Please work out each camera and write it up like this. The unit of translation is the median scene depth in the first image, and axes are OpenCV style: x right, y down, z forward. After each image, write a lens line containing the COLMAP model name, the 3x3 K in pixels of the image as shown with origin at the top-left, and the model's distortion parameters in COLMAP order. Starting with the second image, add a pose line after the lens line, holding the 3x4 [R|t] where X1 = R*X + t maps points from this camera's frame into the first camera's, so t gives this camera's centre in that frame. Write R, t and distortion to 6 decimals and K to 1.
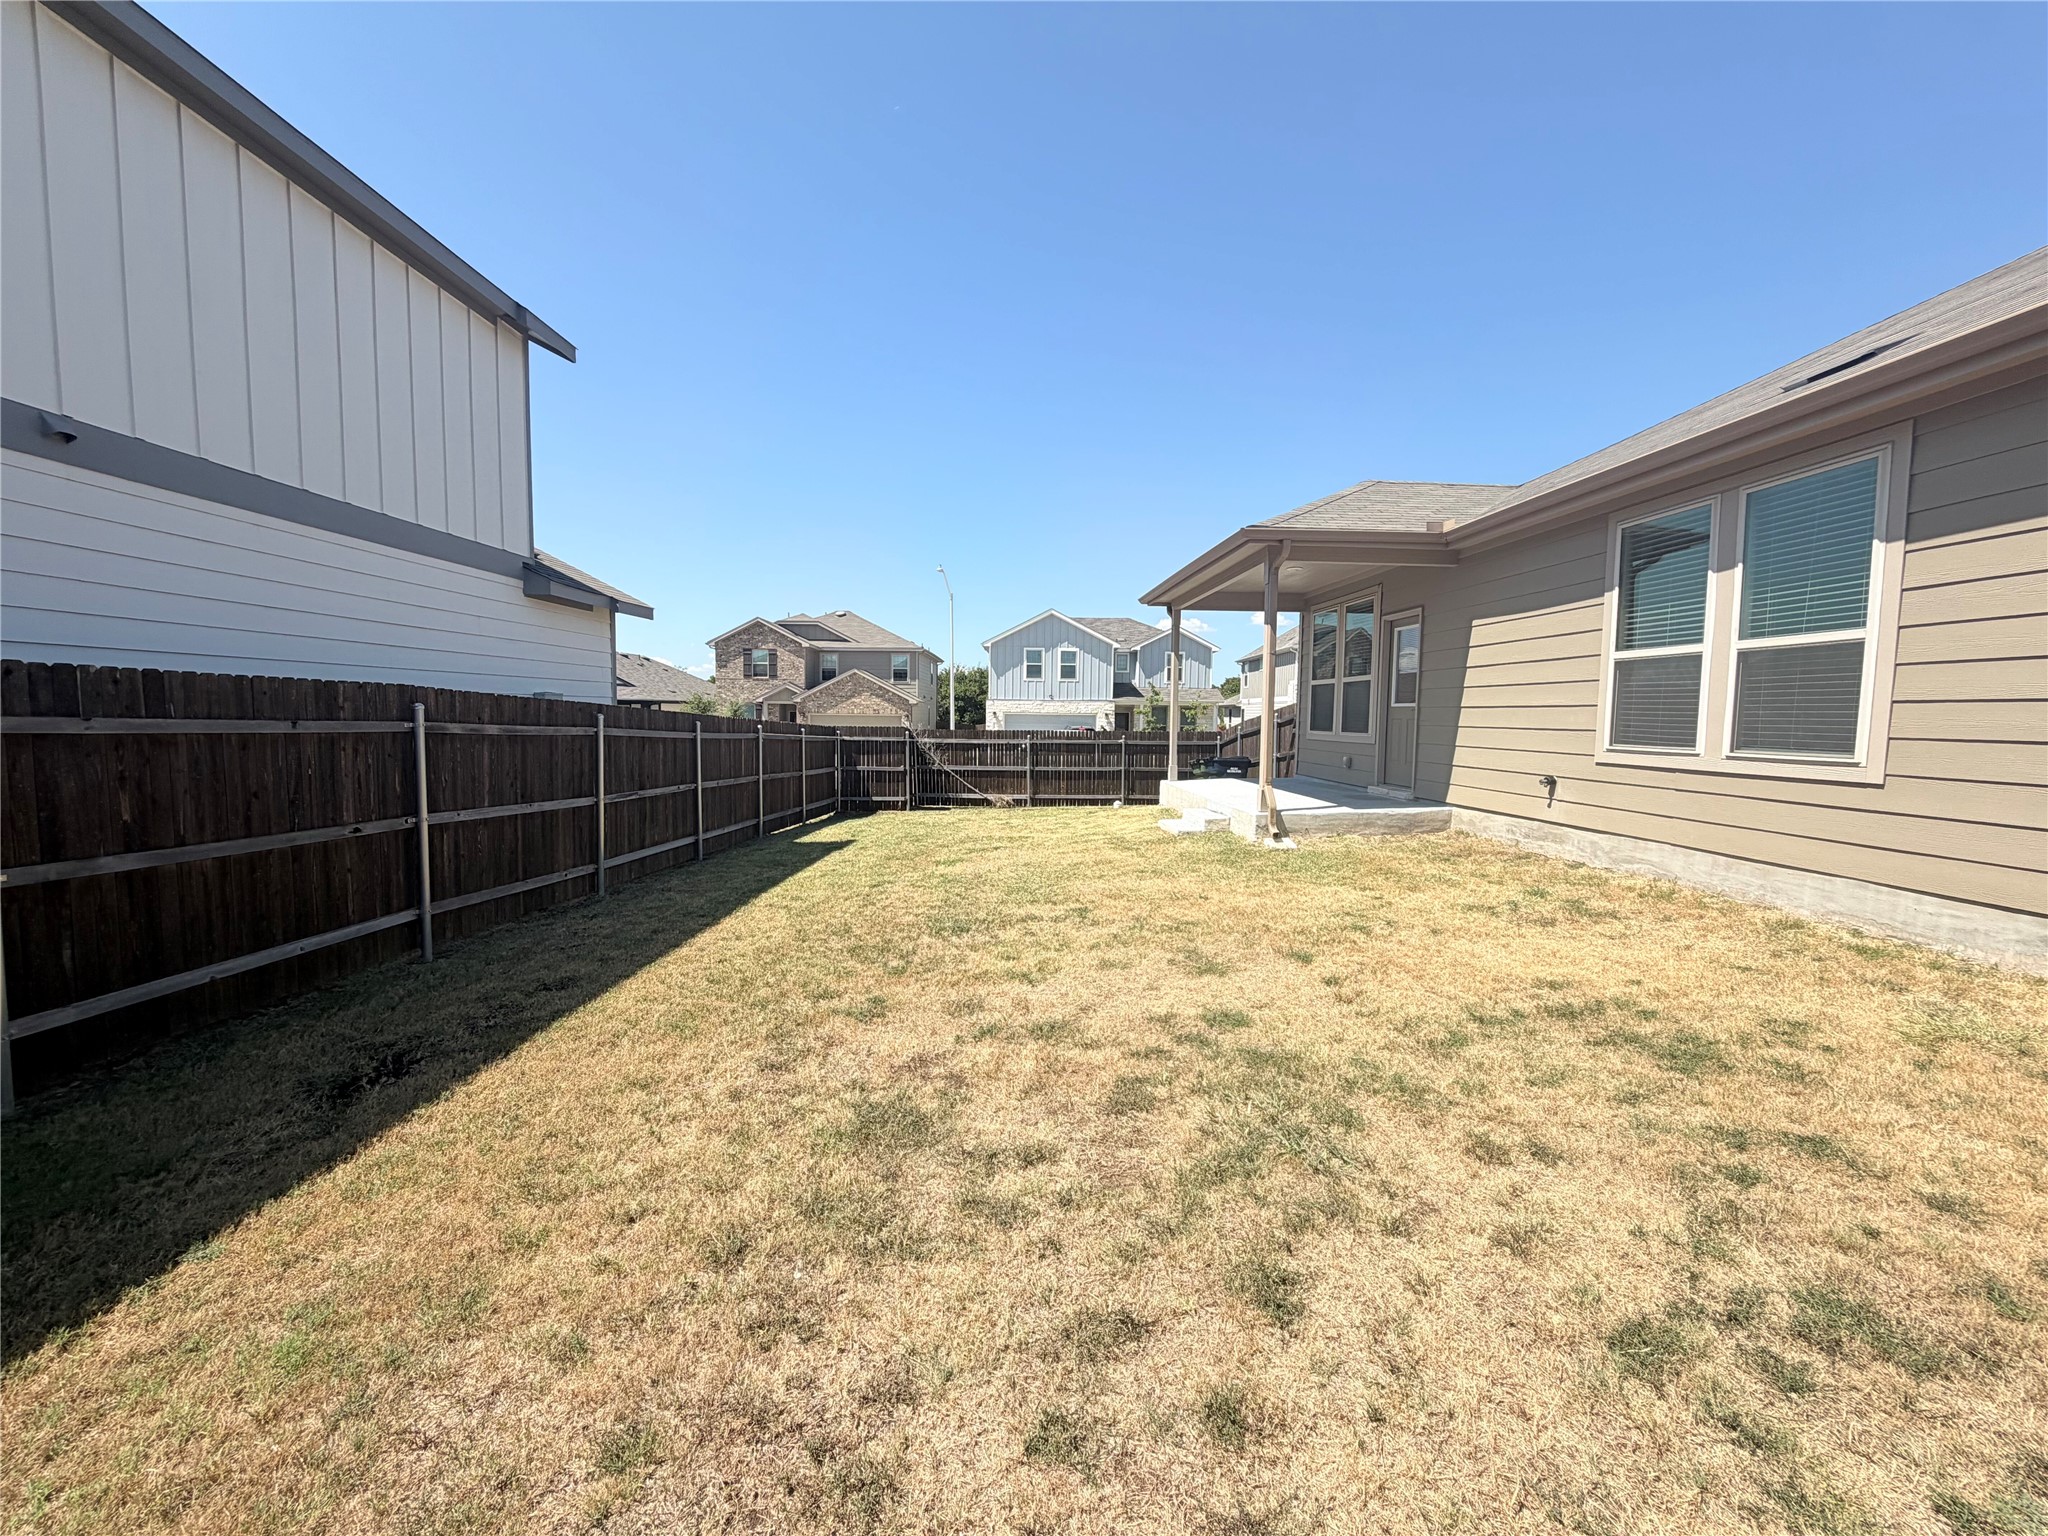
lens RADIAL K [[815.5, 0, 1019.7], [0, 815.5, 769.5], [0, 0, 1]] dist [0.000834, -0.000036]
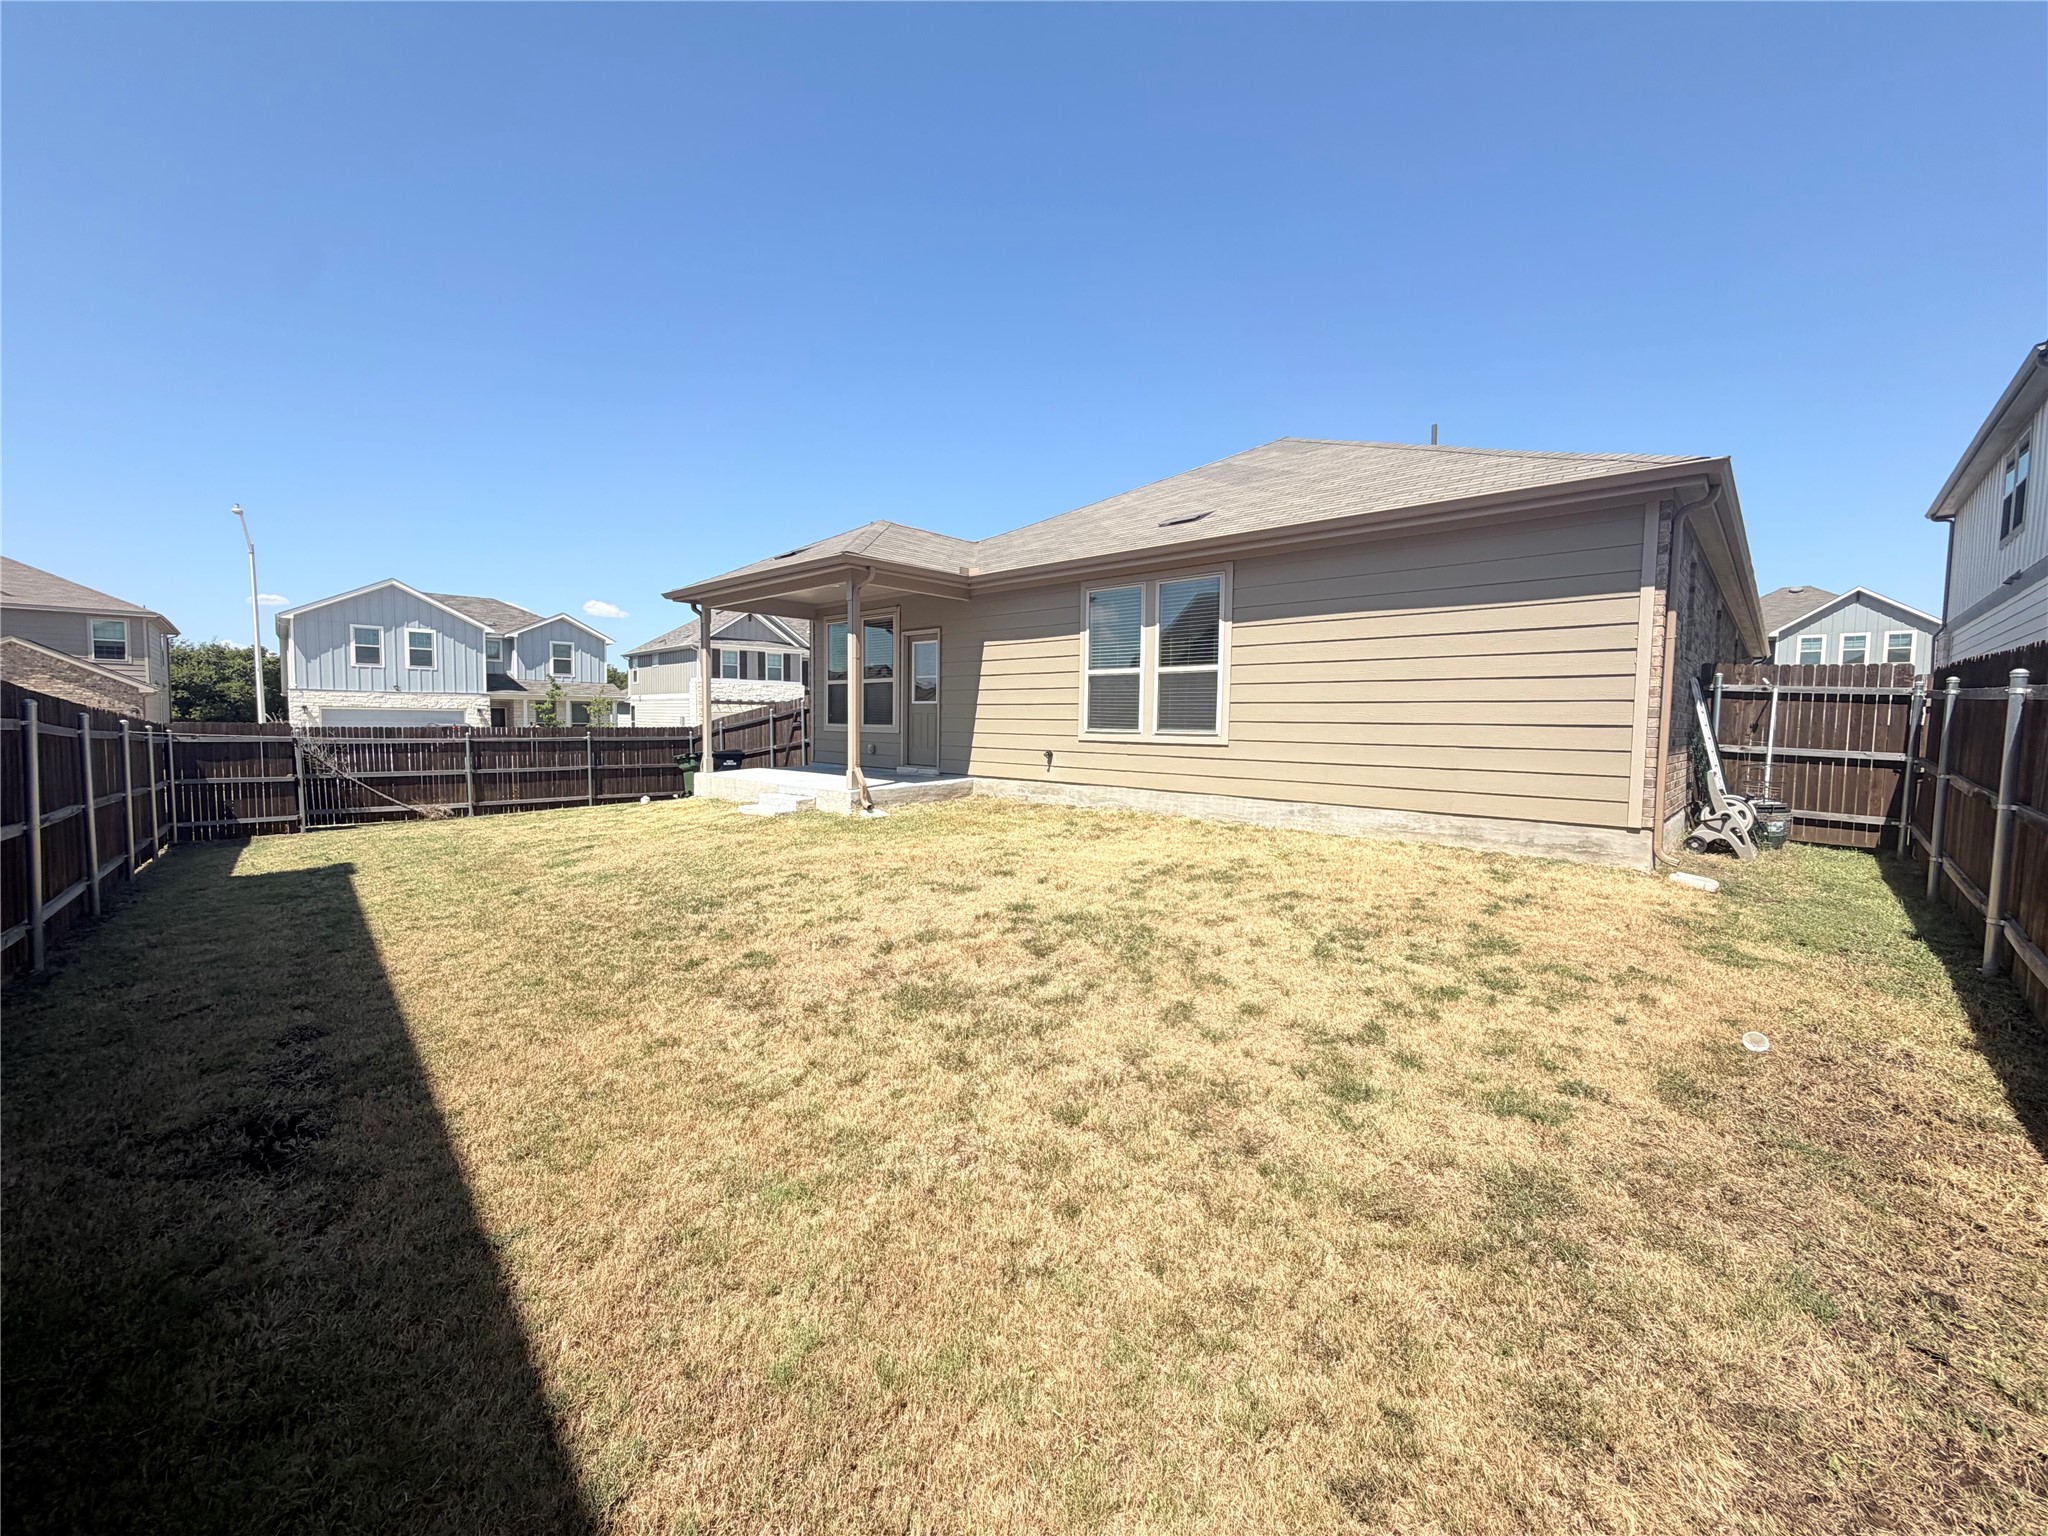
lens RADIAL K [[815.5, 0, 1019.7], [0, 815.5, 769.5], [0, 0, 1]] dist [0.000834, -0.000036]
pose [[0.727284, -0.043888, 0.684932, -0.463590], [0.042078, 0.998927, 0.019328, 0.012733], [-0.685046, 0.014764, 0.728351, -0.060981]]
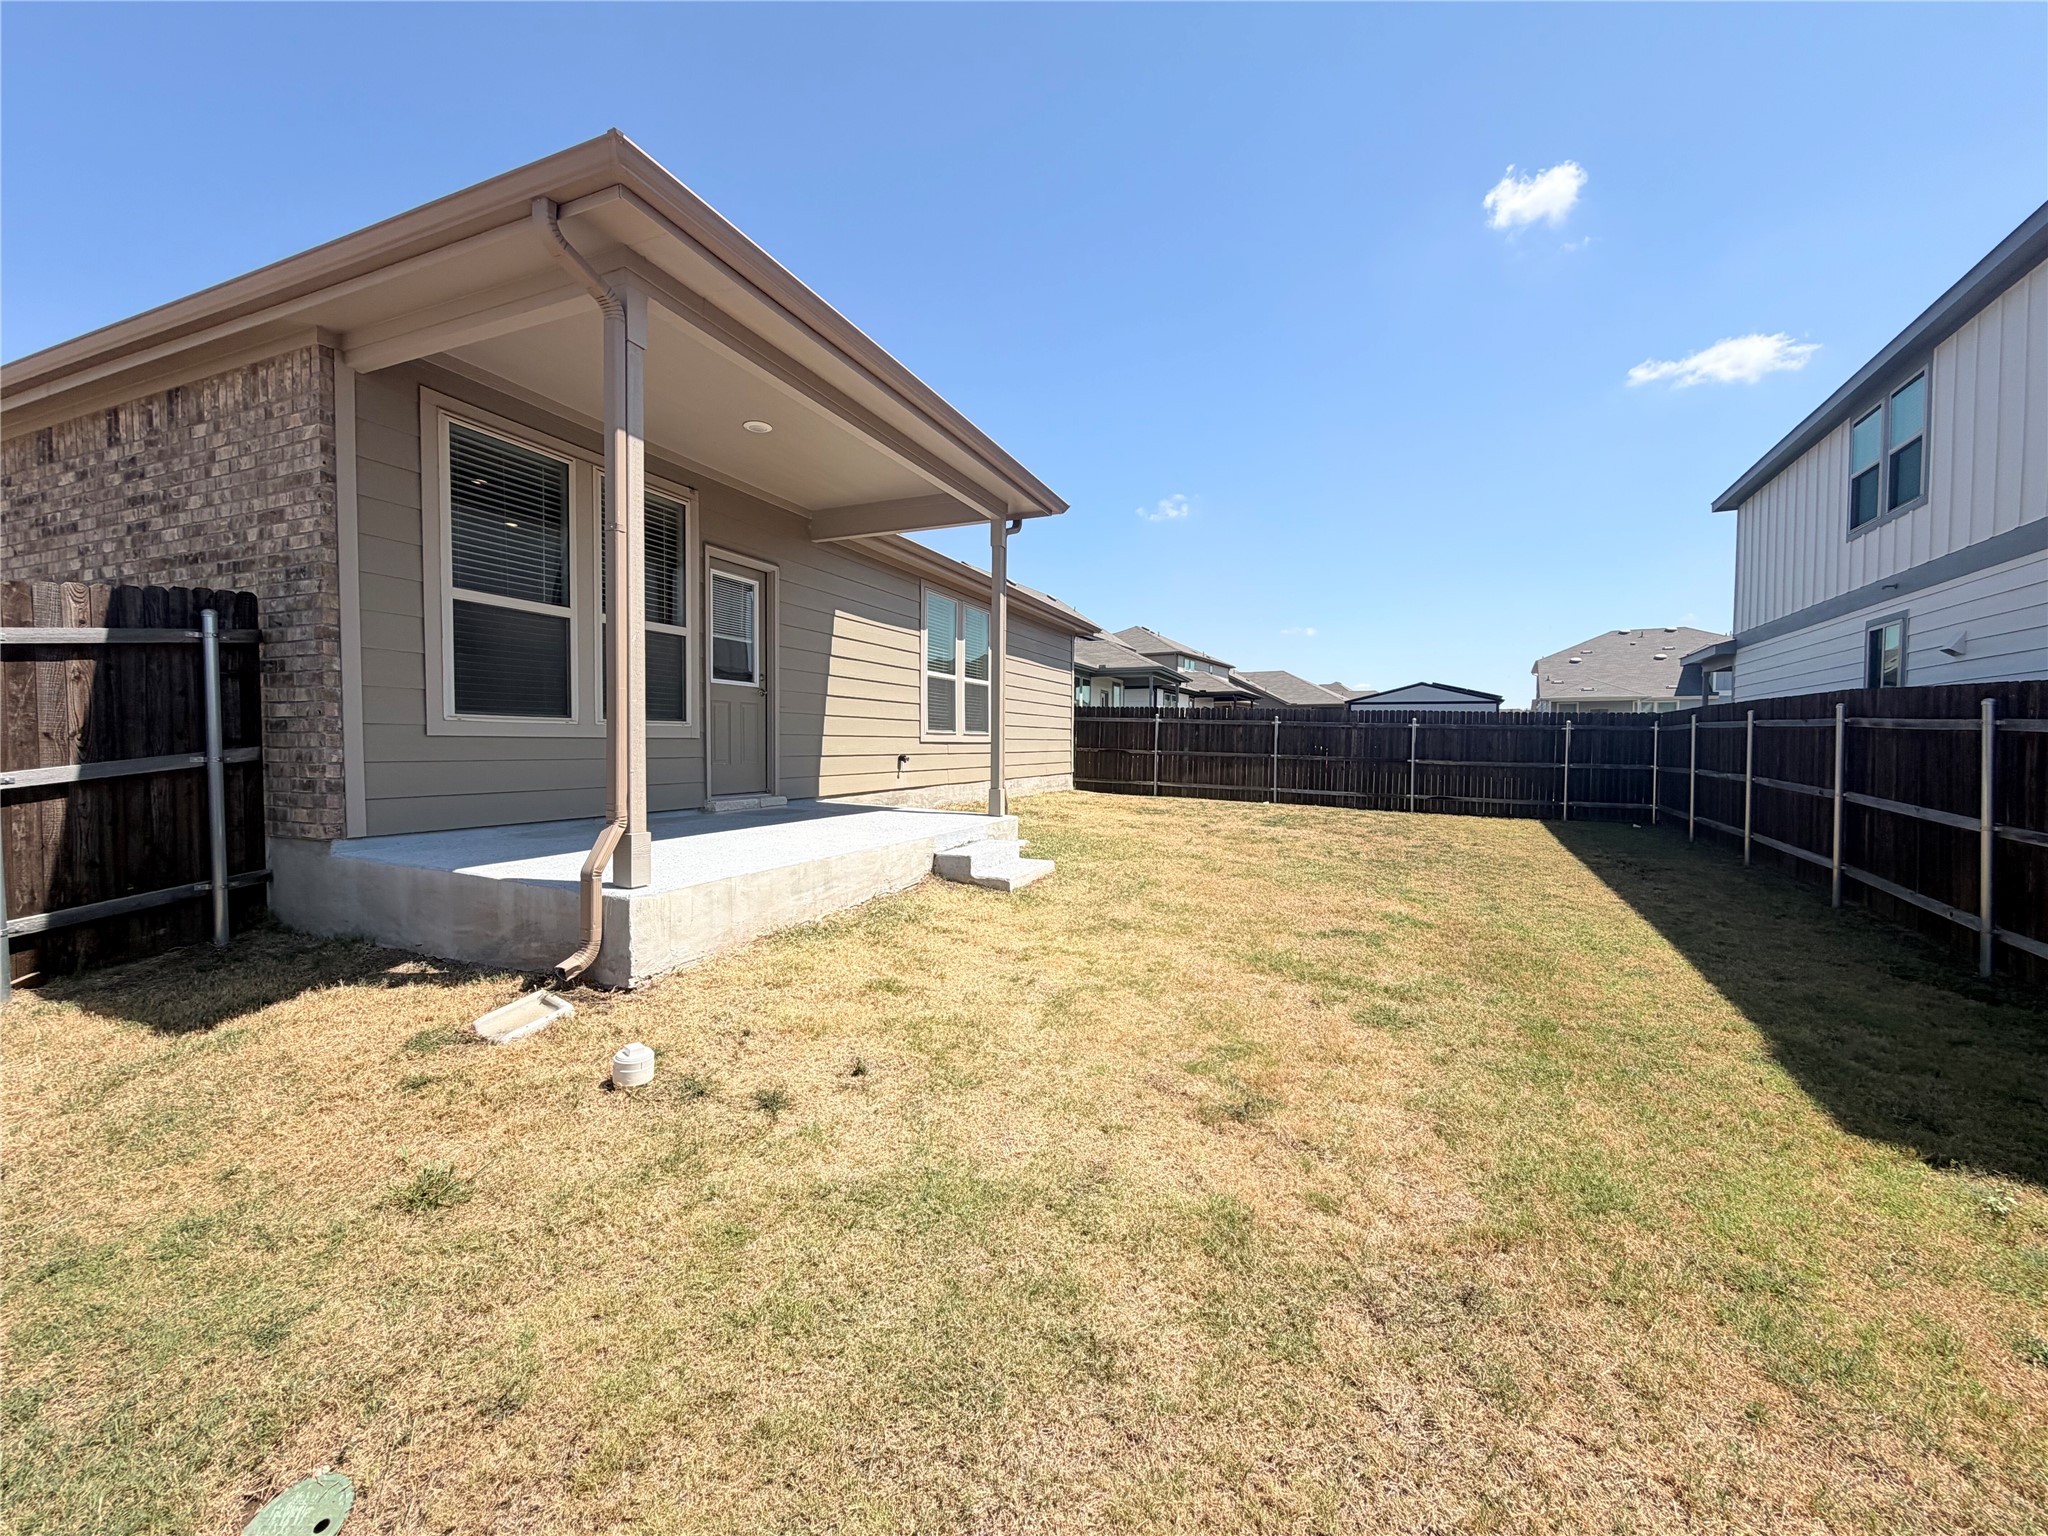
lens RADIAL K [[815.5, 0, 1019.7], [0, 815.5, 769.5], [0, 0, 1]] dist [0.000834, -0.000036]
pose [[-0.898563, -0.029554, 0.437849, -0.120446], [0.014763, 0.995129, 0.097466, -0.104956], [-0.438597, 0.094043, -0.893750, 2.344317]]
